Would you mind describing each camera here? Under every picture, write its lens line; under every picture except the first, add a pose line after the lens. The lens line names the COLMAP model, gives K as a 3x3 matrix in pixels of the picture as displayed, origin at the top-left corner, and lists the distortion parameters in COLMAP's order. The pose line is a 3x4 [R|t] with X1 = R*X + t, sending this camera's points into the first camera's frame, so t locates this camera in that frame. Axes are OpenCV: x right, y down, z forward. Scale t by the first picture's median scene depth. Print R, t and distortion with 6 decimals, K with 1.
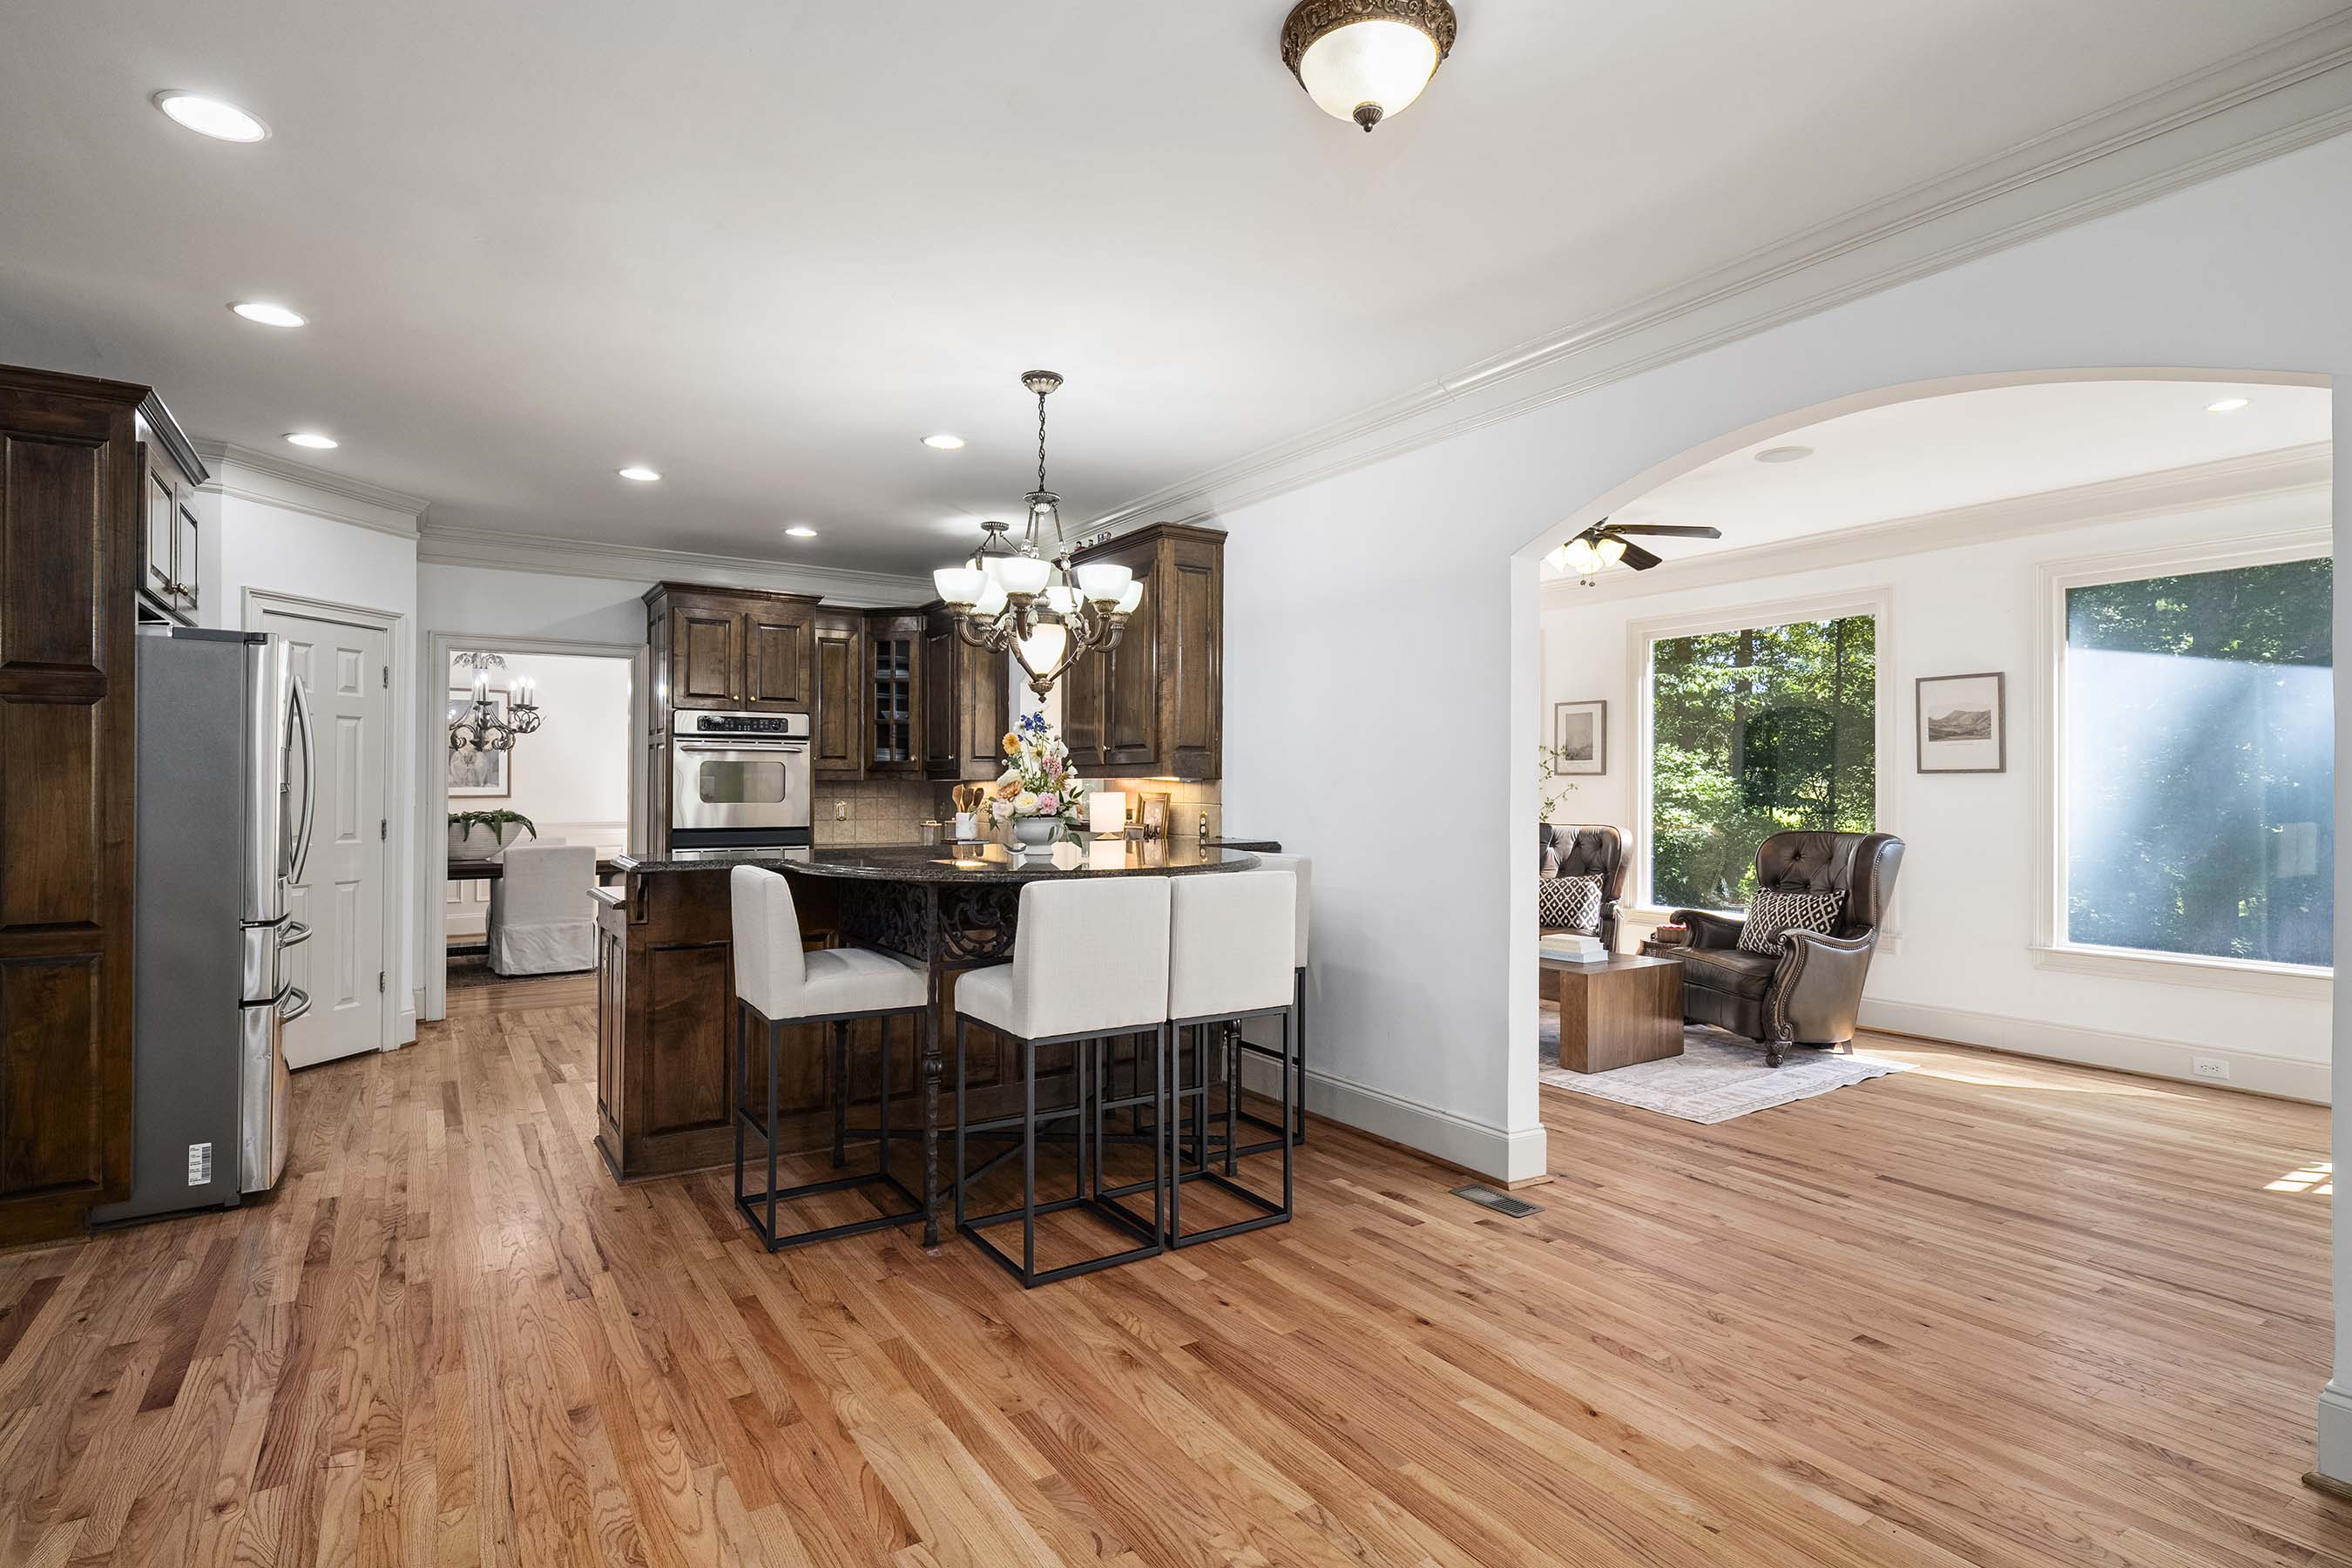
lens RADIAL K [[1162.3, 0, 1180.9], [0, 1162.3, 775.9], [0, 0, 1]] dist [0.002725, -0.001059]
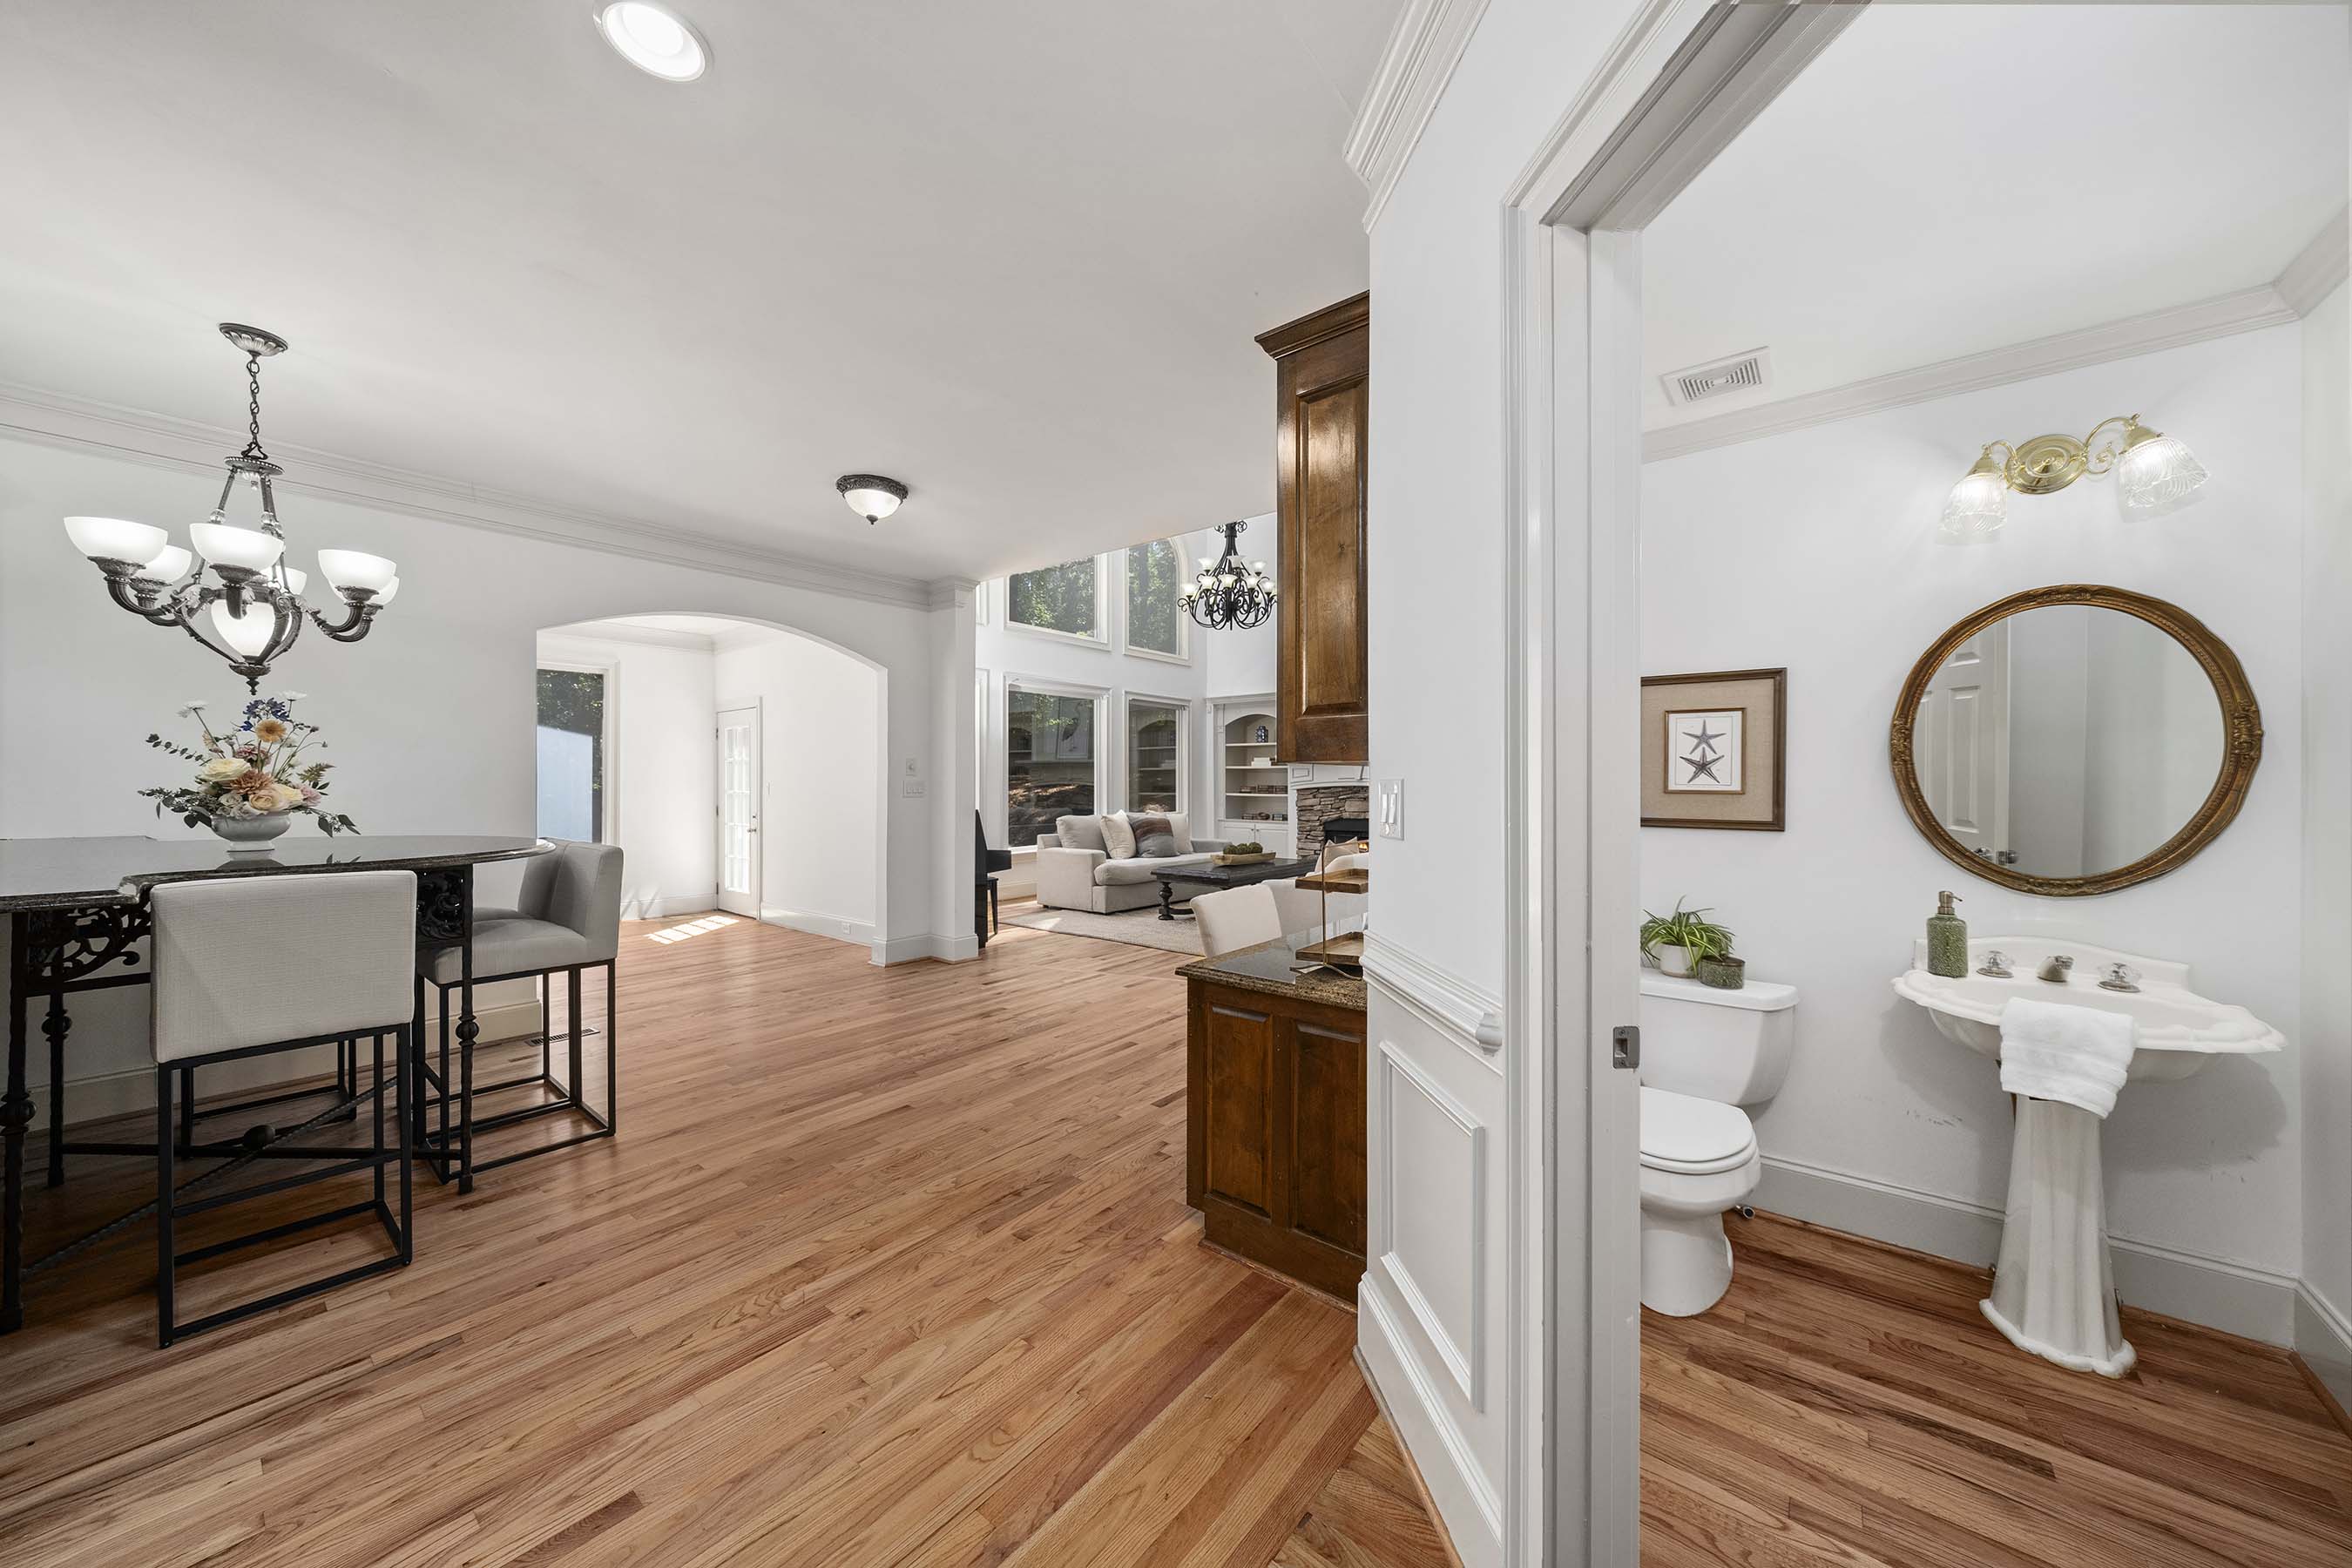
lens RADIAL K [[804.1, 0, 1176.0], [0, 804.1, 784.0], [0, 0, 1]] dist [-0.002194, -0.000169]
pose [[-0.297969, -0.007170, 0.954549, -1.028812], [-0.011784, 0.999923, 0.003833, 0.003742], [-0.954503, -0.010106, -0.298030, 0.526596]]
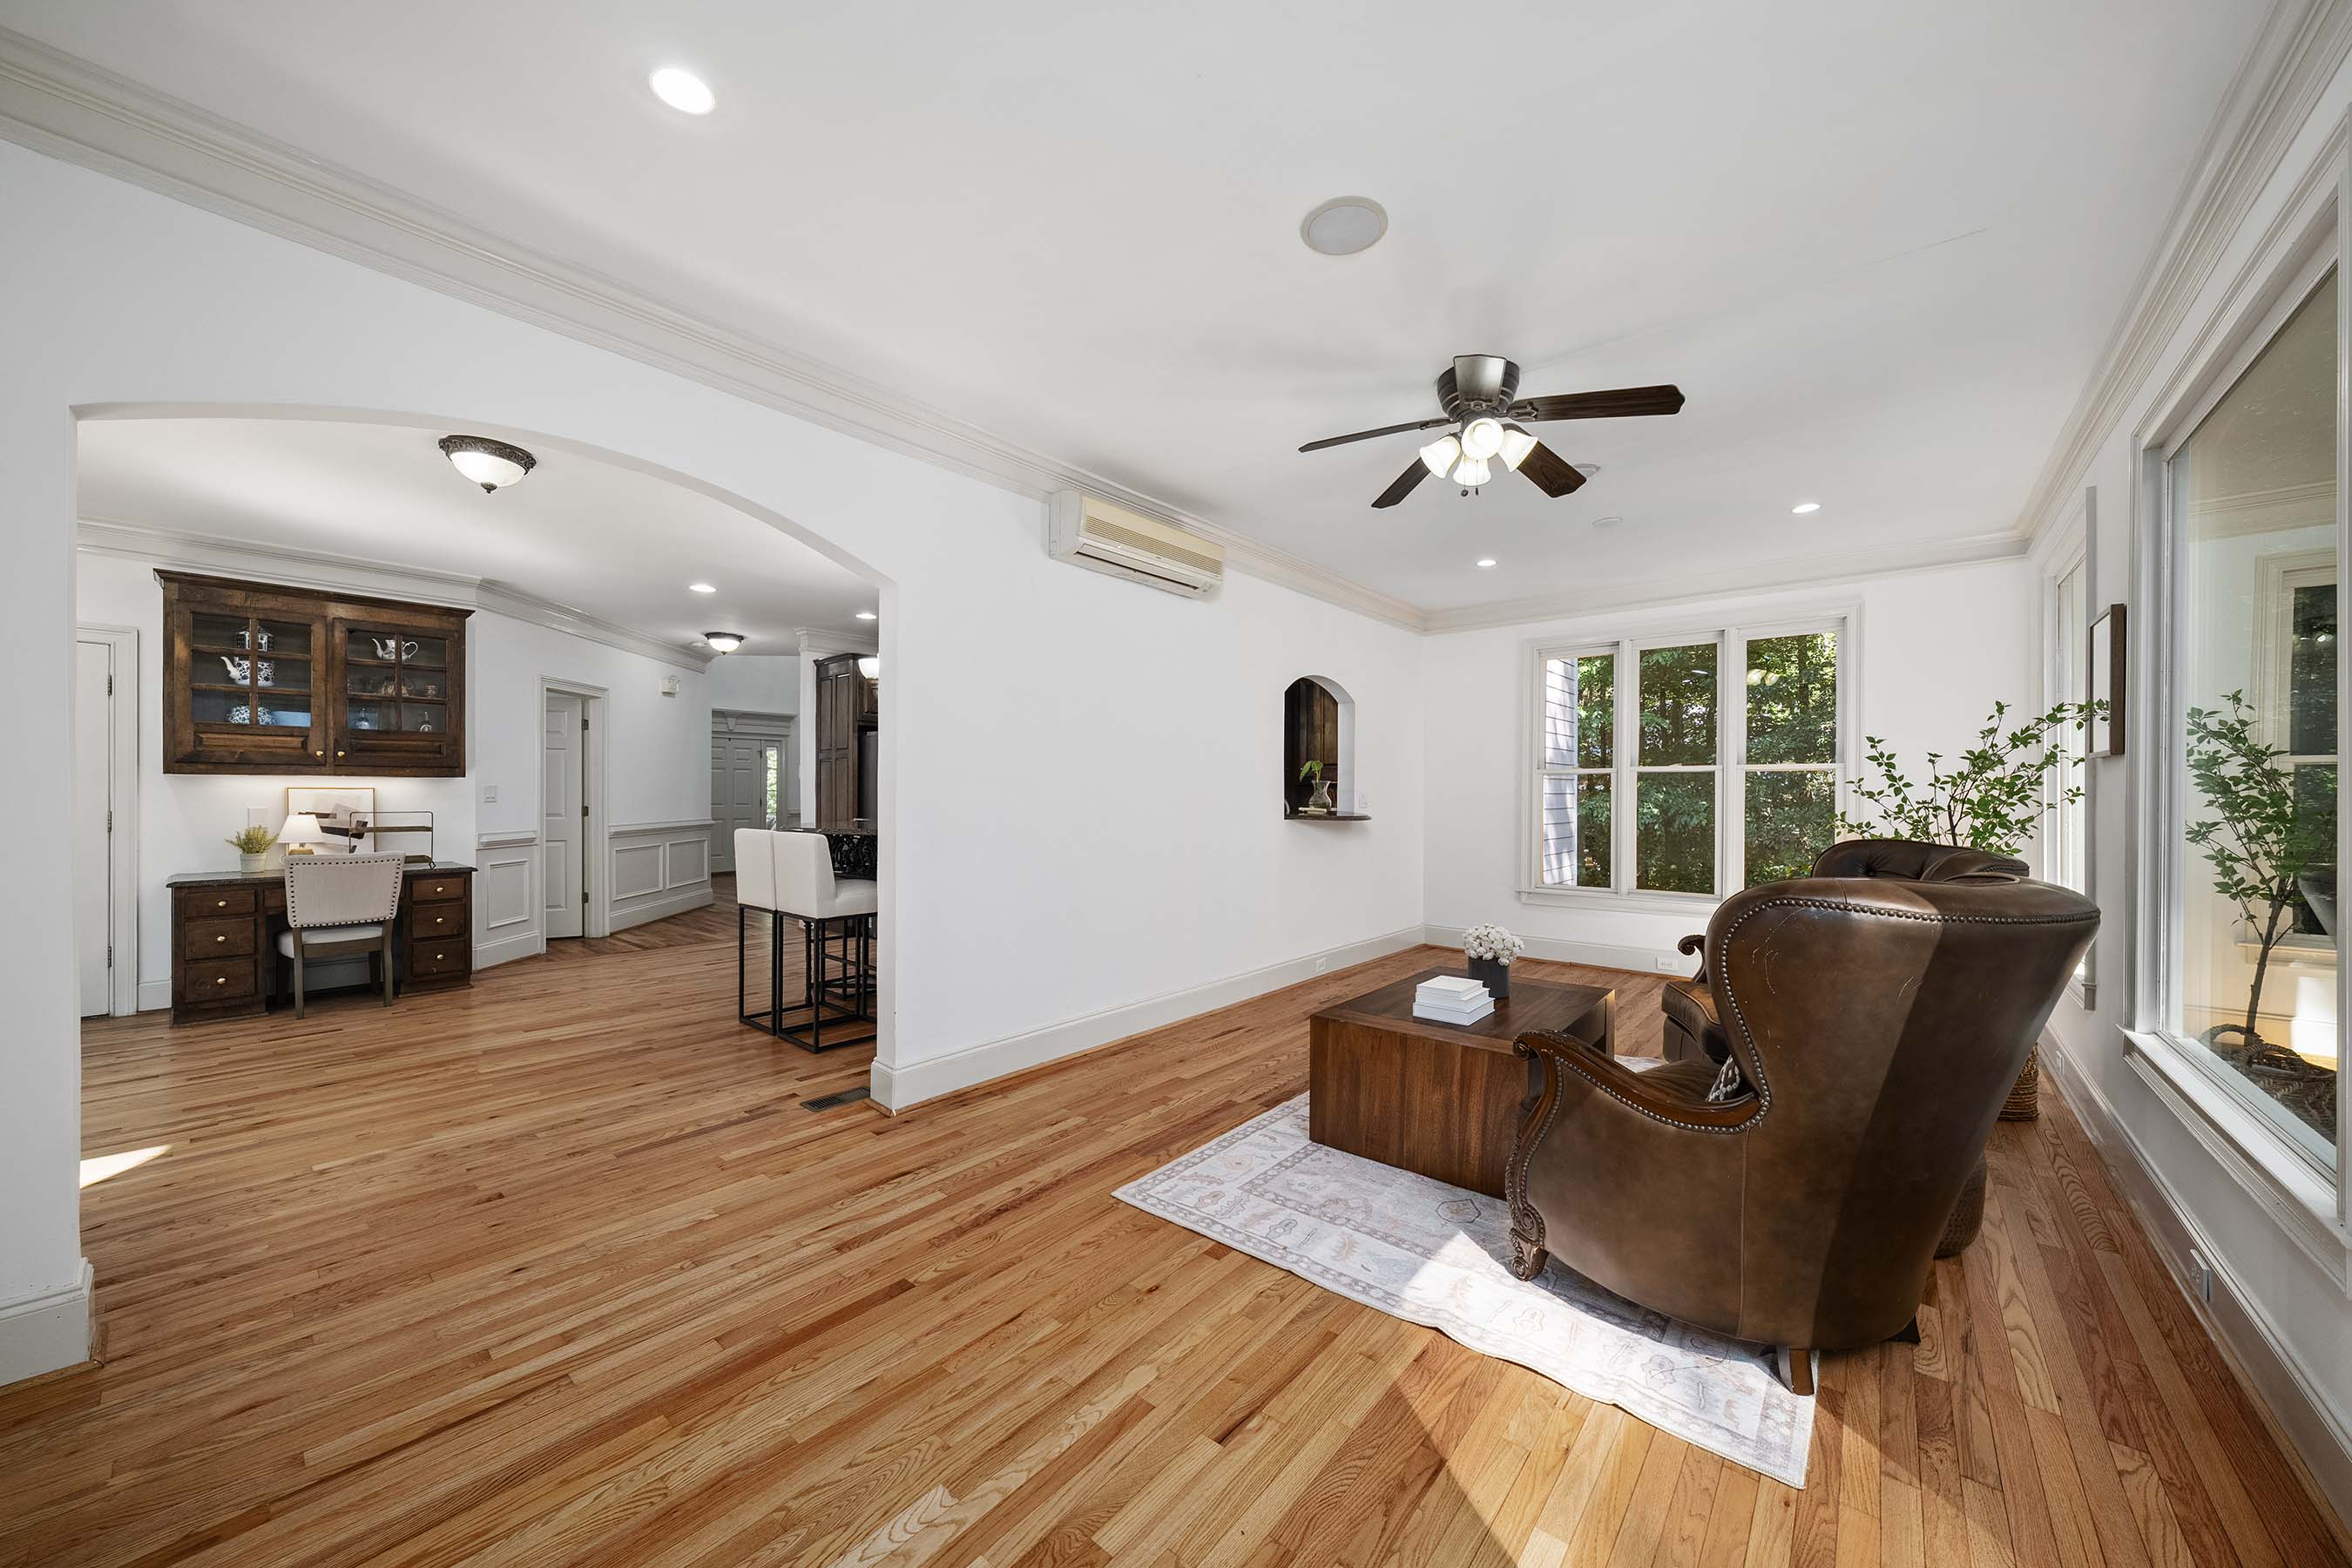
lens RADIAL K [[838.5, 0, 1176.0], [0, 838.5, 784.0], [0, 0, 1]] dist [-0.001519, -0.000158]
pose [[0.277358, -0.012150, -0.960690, 1.261413], [0.010268, 0.999900, -0.009681, 0.029851], [0.960712, -0.007180, 0.277455, 1.093879]]
